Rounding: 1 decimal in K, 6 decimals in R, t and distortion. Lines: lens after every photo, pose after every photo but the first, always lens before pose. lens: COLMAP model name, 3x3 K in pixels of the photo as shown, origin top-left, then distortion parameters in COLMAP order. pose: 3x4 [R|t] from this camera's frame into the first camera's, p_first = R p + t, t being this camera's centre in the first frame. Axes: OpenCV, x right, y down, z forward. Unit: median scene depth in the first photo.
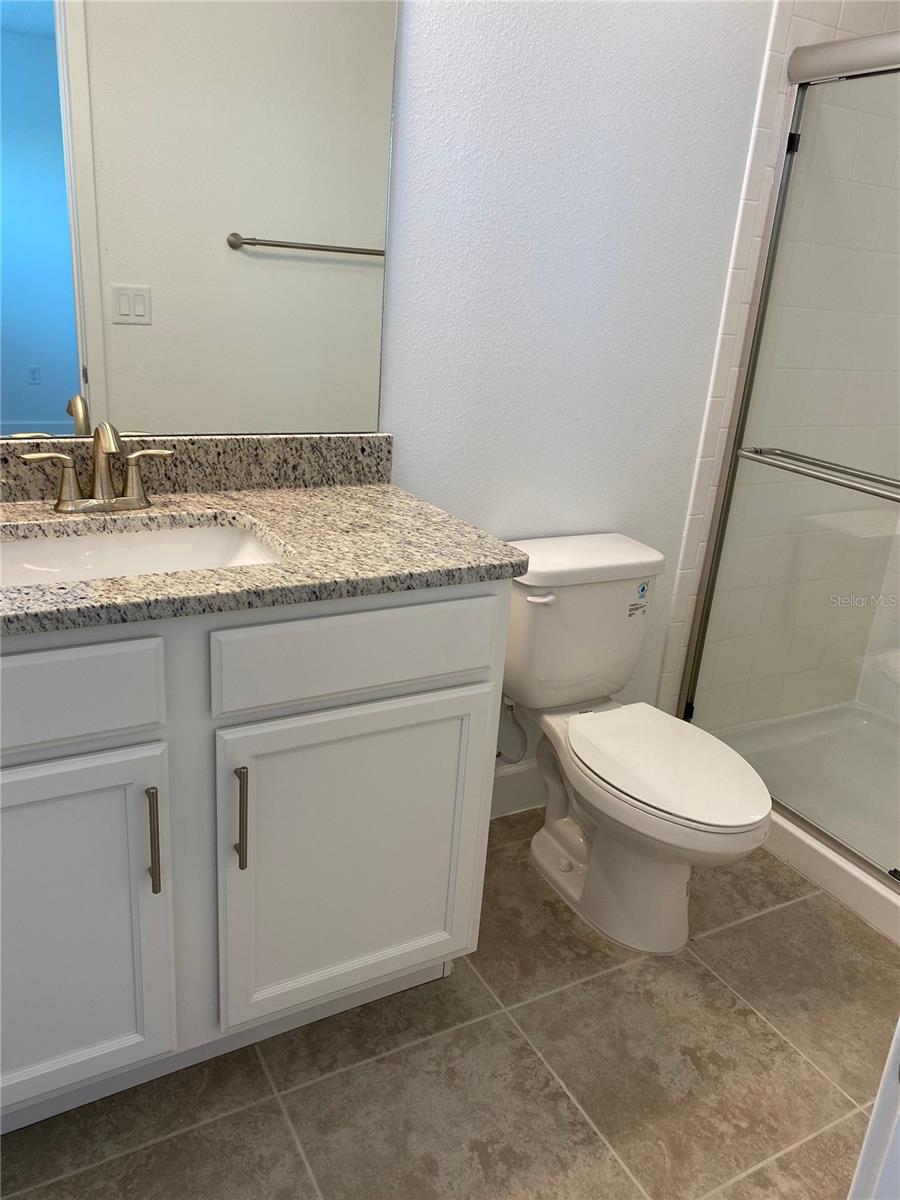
lens RADIAL K [[909.7, 0, 446.1], [0, 909.7, 596.5], [0, 0, 1]] dist [0.029319, -0.037063]
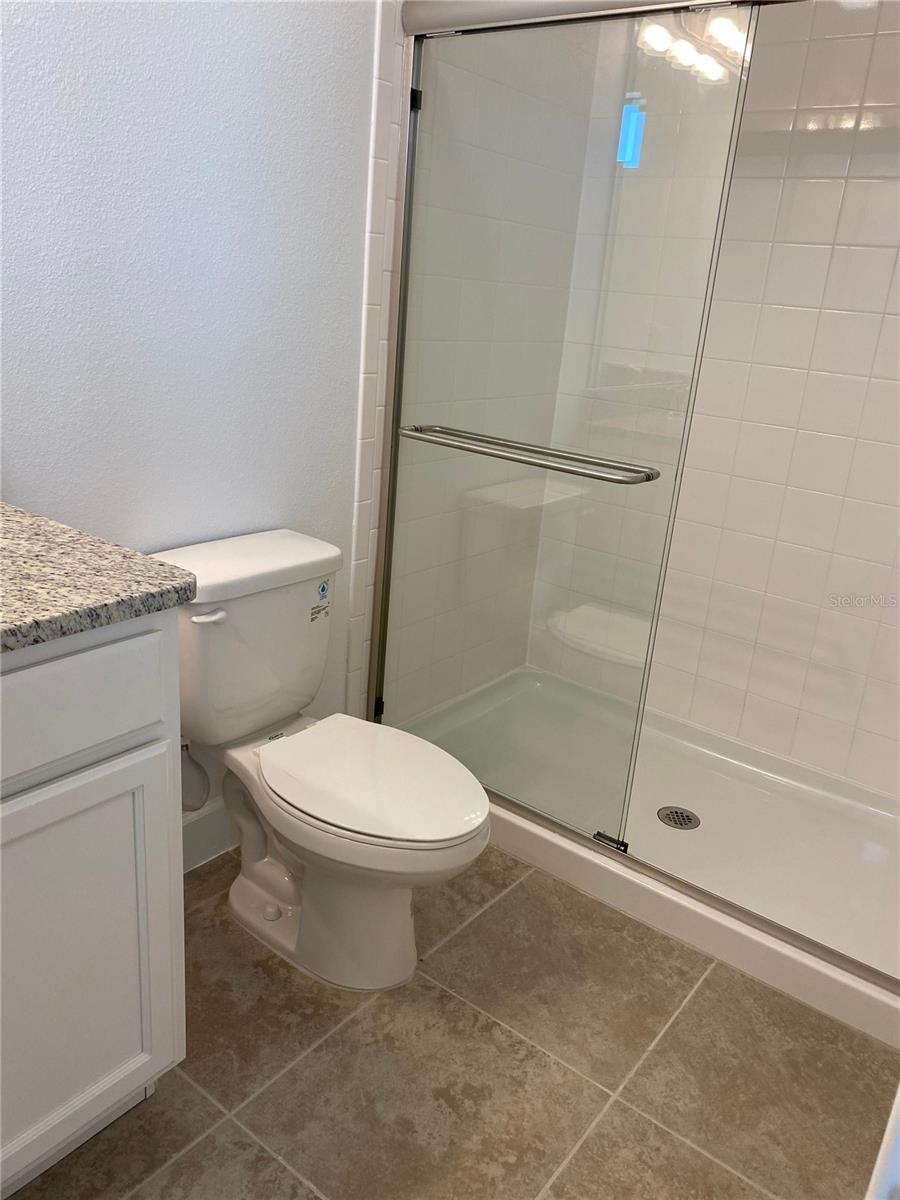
lens RADIAL K [[909.7, 0, 456.7], [0, 909.7, 583.3], [0, 0, 1]] dist [0.029319, -0.037063]
pose [[0.915724, -0.123676, 0.382300, -0.004118], [0.122112, 0.992108, 0.028457, -0.024032], [-0.382802, 0.020624, 0.923600, 0.129367]]
